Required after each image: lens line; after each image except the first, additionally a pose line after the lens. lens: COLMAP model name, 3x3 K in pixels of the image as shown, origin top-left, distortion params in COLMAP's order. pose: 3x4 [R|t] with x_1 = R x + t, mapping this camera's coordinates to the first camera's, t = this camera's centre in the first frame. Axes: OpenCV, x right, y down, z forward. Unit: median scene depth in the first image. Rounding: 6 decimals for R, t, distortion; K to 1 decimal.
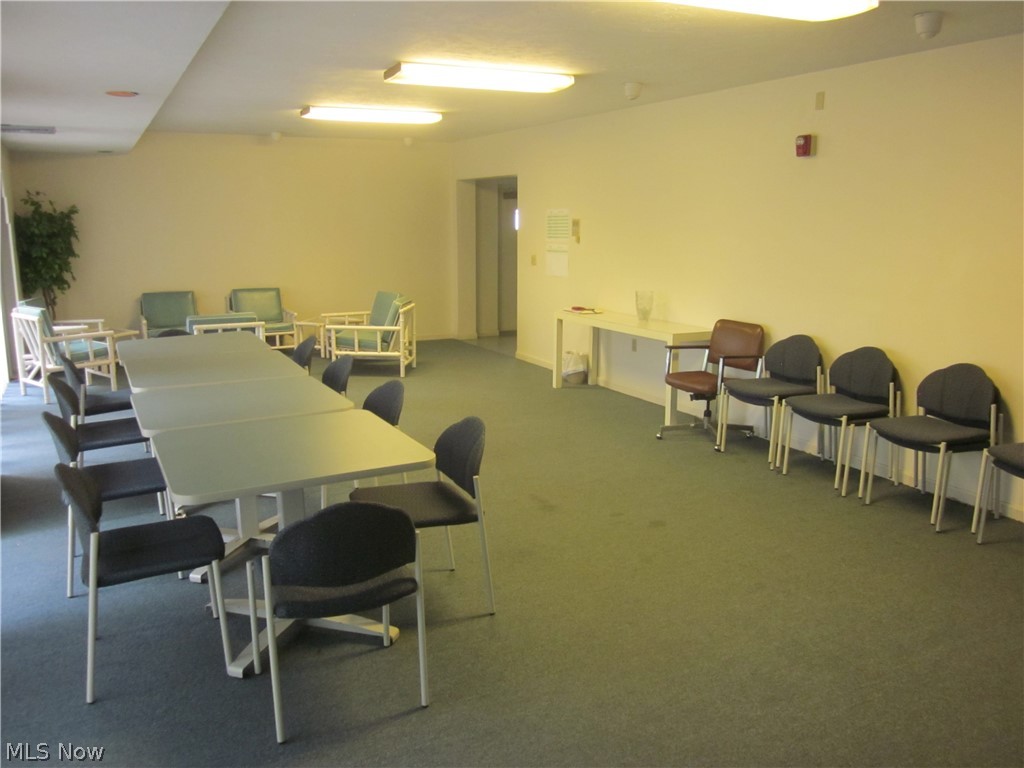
lens RADIAL K [[848.0, 0, 512.6], [0, 848.0, 385.0], [0, 0, 1]] dist [-0.040013, 0.008444]
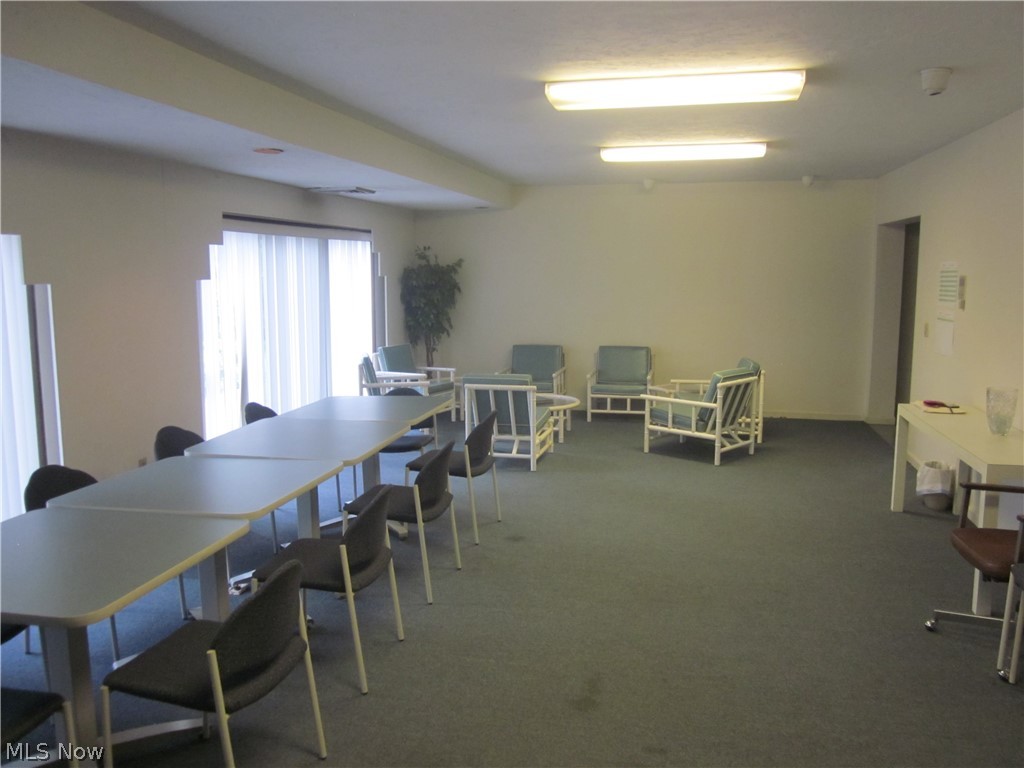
lens RADIAL K [[848.0, 0, 511.6], [0, 848.0, 385.9], [0, 0, 1]] dist [-0.040013, 0.008444]
pose [[0.780750, 0.083013, -0.619305, 0.217037], [-0.117547, 0.992953, -0.015093, -0.049976], [0.613687, 0.084581, 0.785006, 0.228763]]
